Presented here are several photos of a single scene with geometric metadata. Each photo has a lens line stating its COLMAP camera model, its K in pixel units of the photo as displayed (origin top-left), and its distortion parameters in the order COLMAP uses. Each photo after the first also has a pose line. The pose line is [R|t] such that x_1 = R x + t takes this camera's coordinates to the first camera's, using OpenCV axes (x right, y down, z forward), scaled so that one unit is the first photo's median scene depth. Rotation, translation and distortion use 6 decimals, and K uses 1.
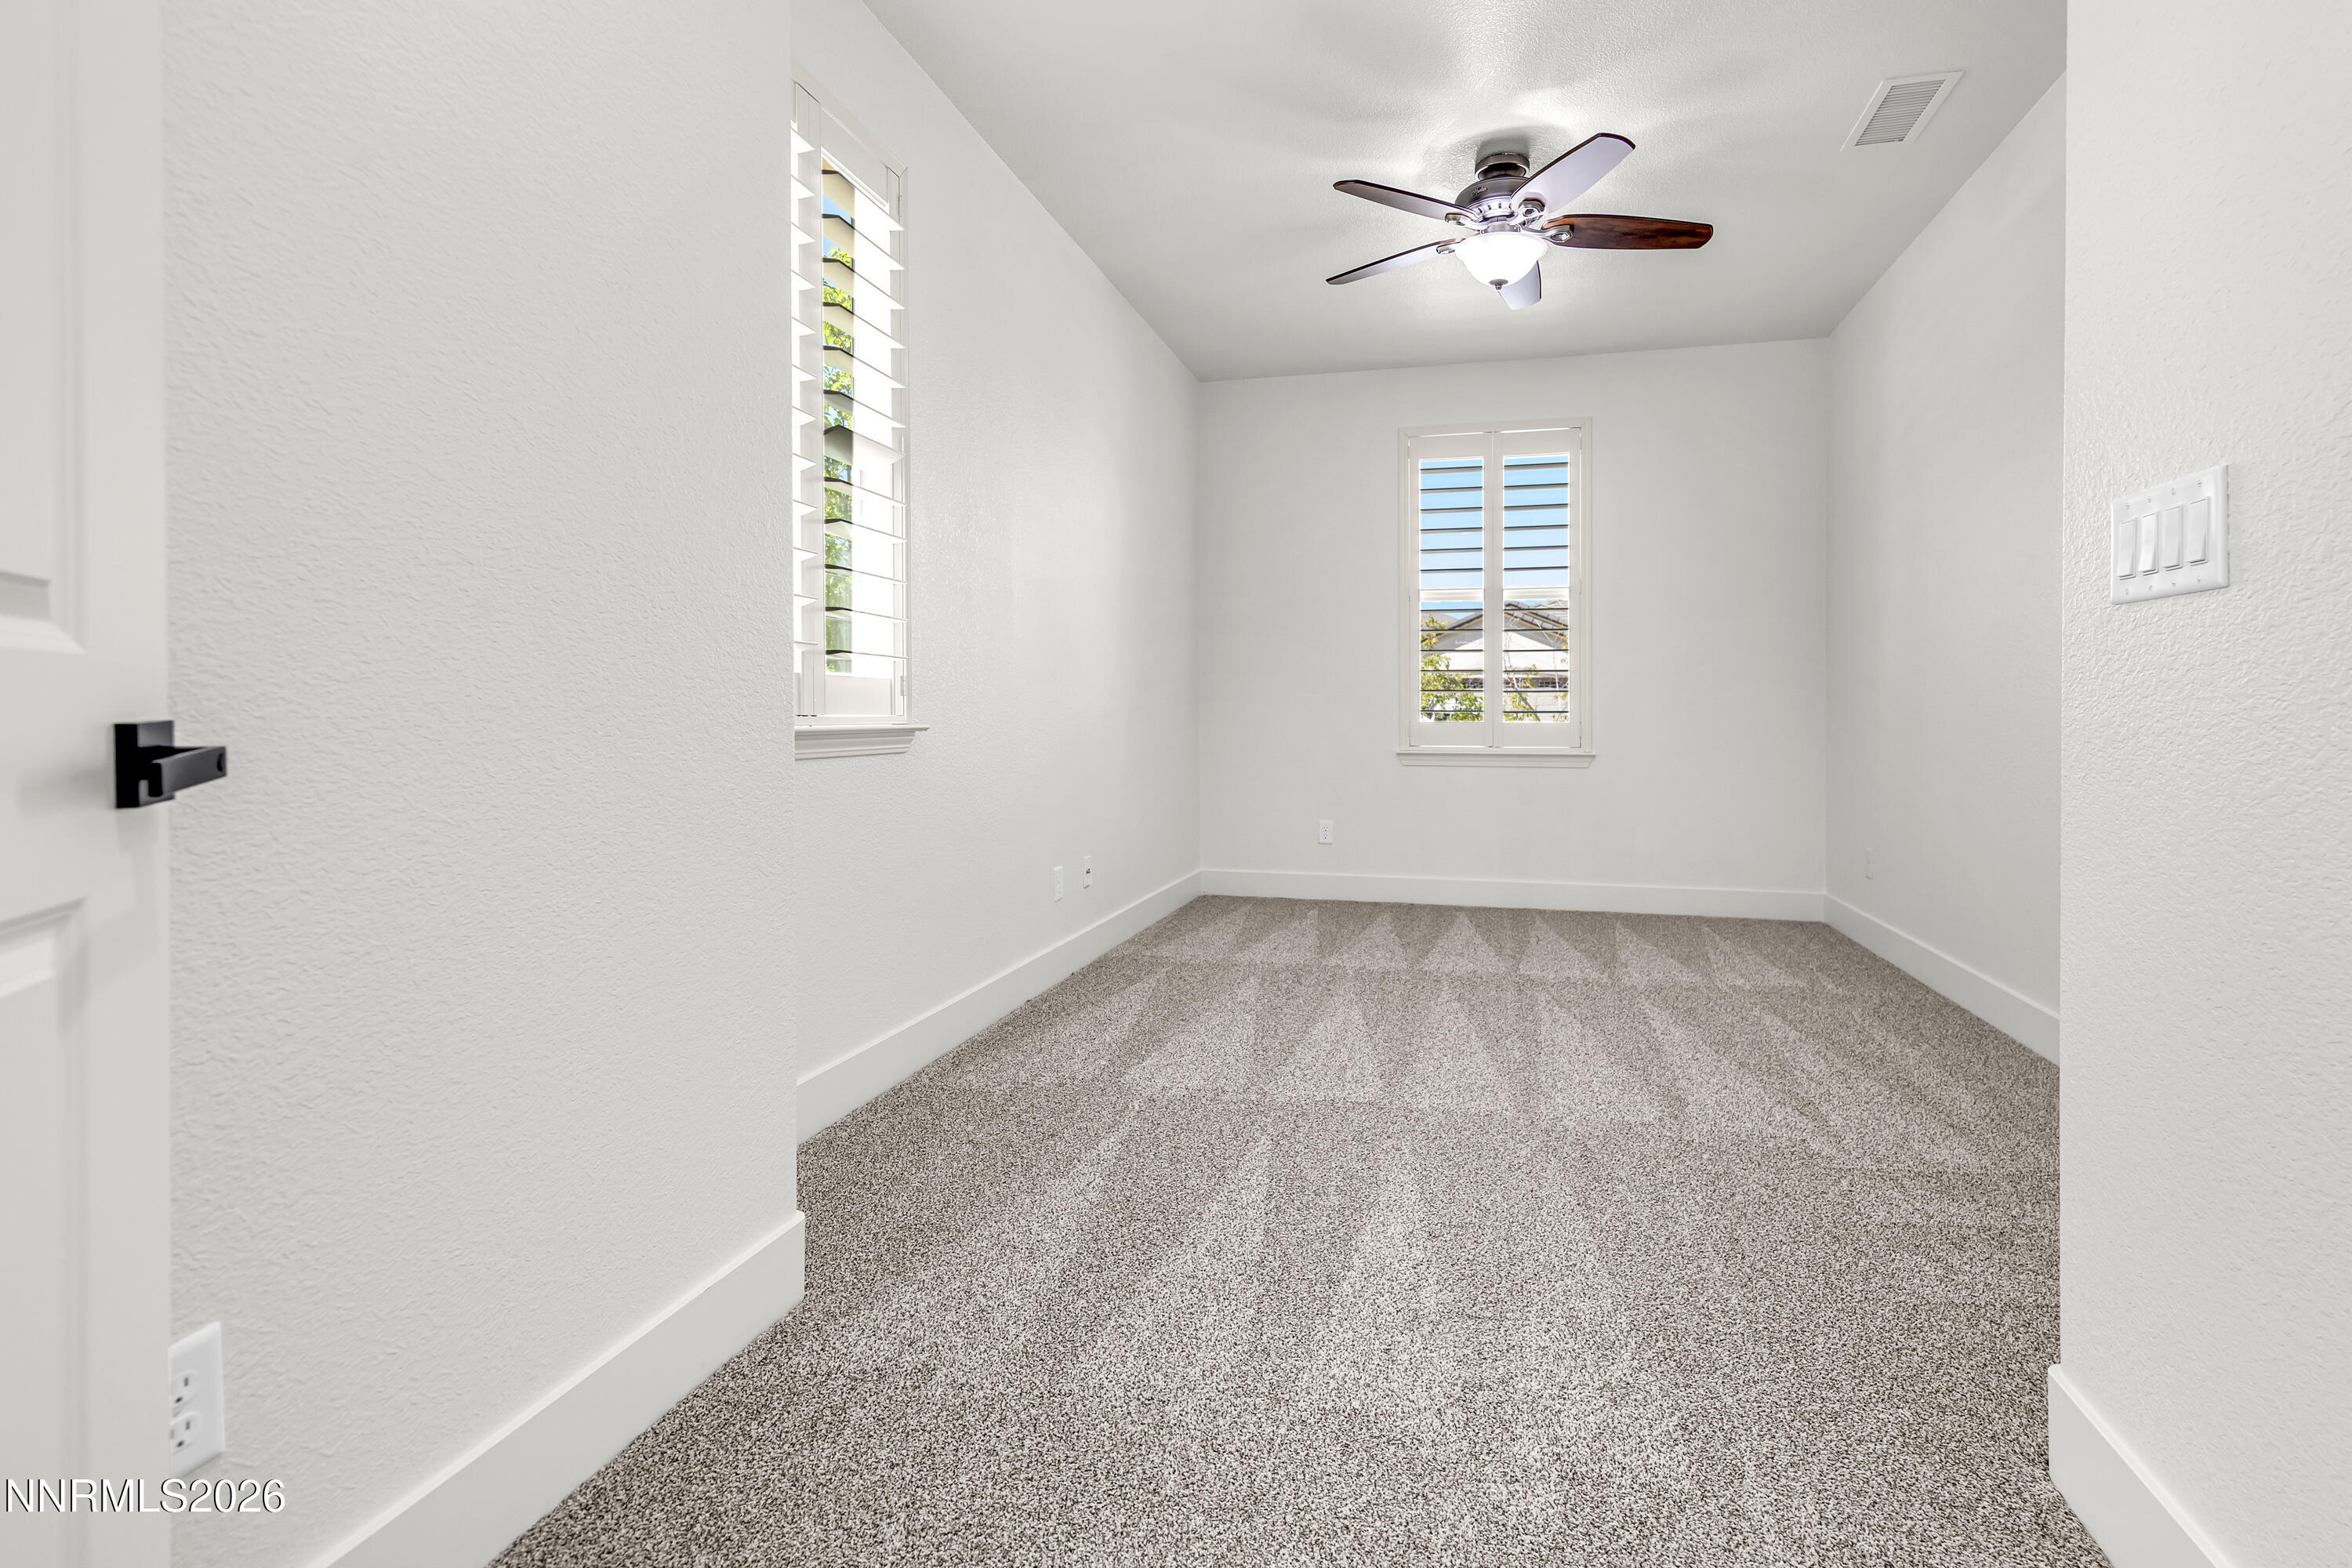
lens RADIAL K [[1066.1, 0, 1197.3], [0, 1066.1, 747.3], [0, 0, 1]] dist [0.005471, -0.000656]
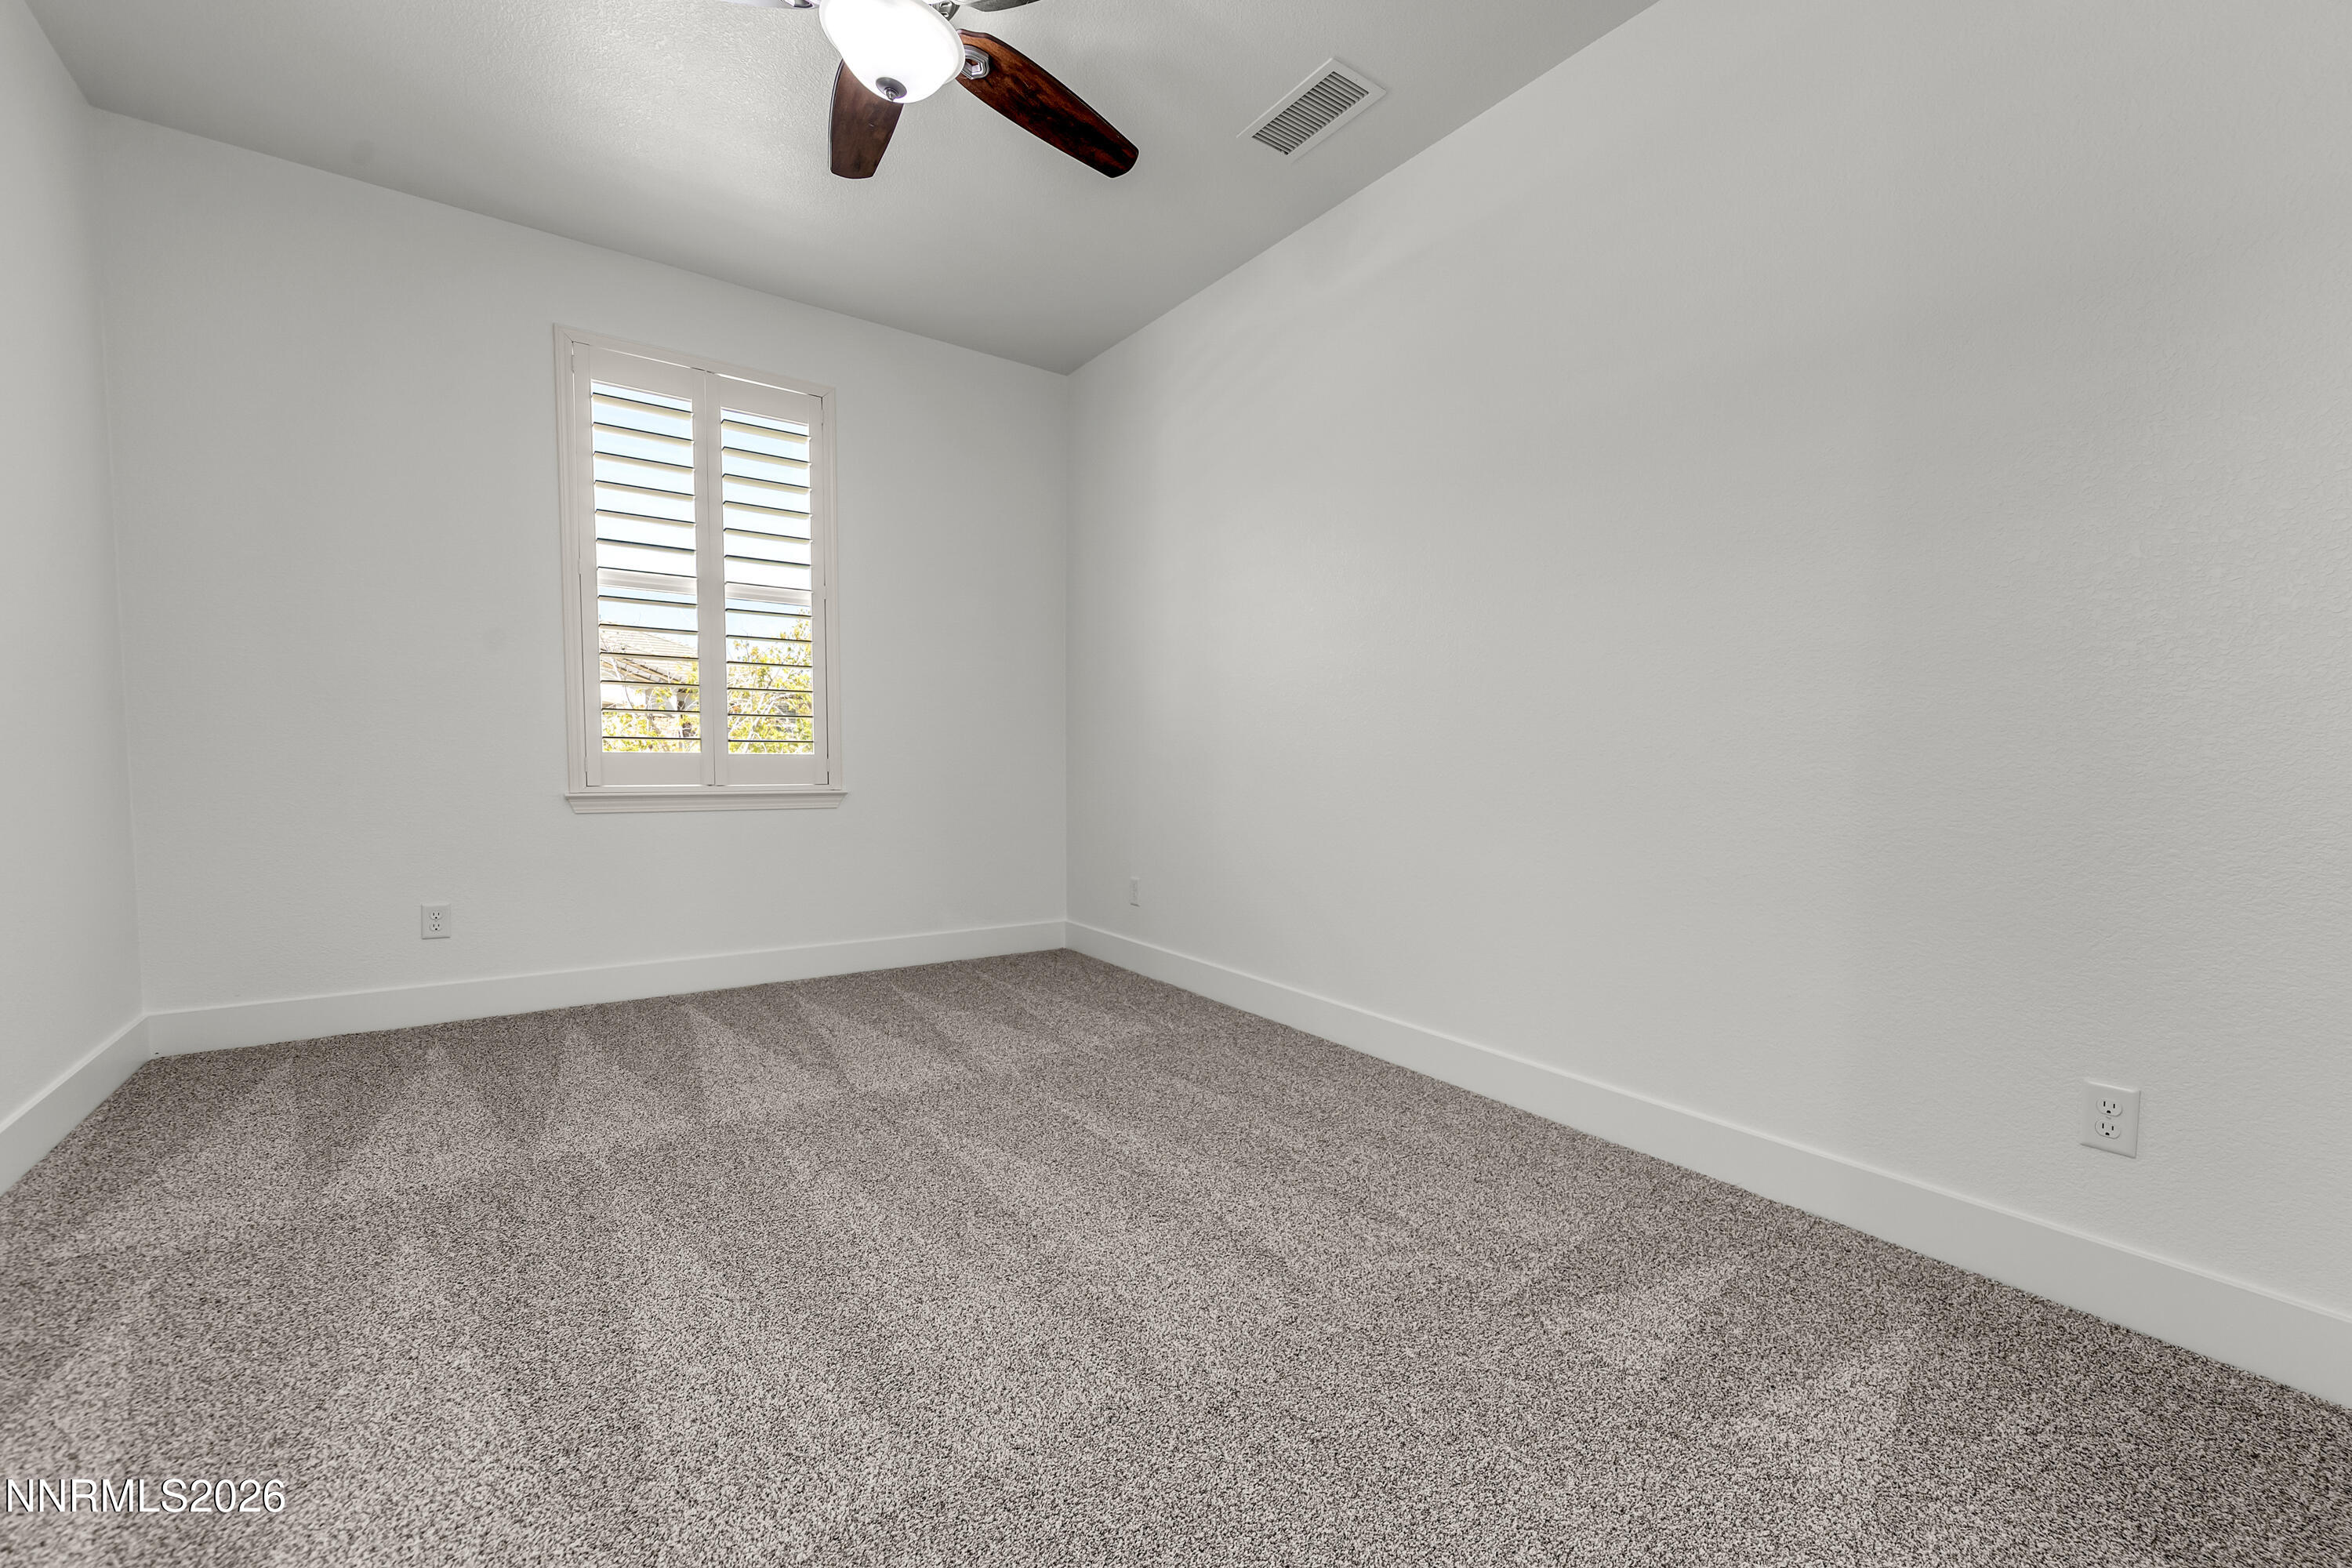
lens RADIAL K [[939.9, 0, 1178.4], [0, 939.9, 804.0], [0, 0, 1]] dist [0.002162, 0.000013]
pose [[0.620343, -0.037800, 0.783419, -0.061245], [0.011855, 0.999176, 0.038823, -0.011274], [-0.784241, -0.014796, 0.620280, 0.380628]]
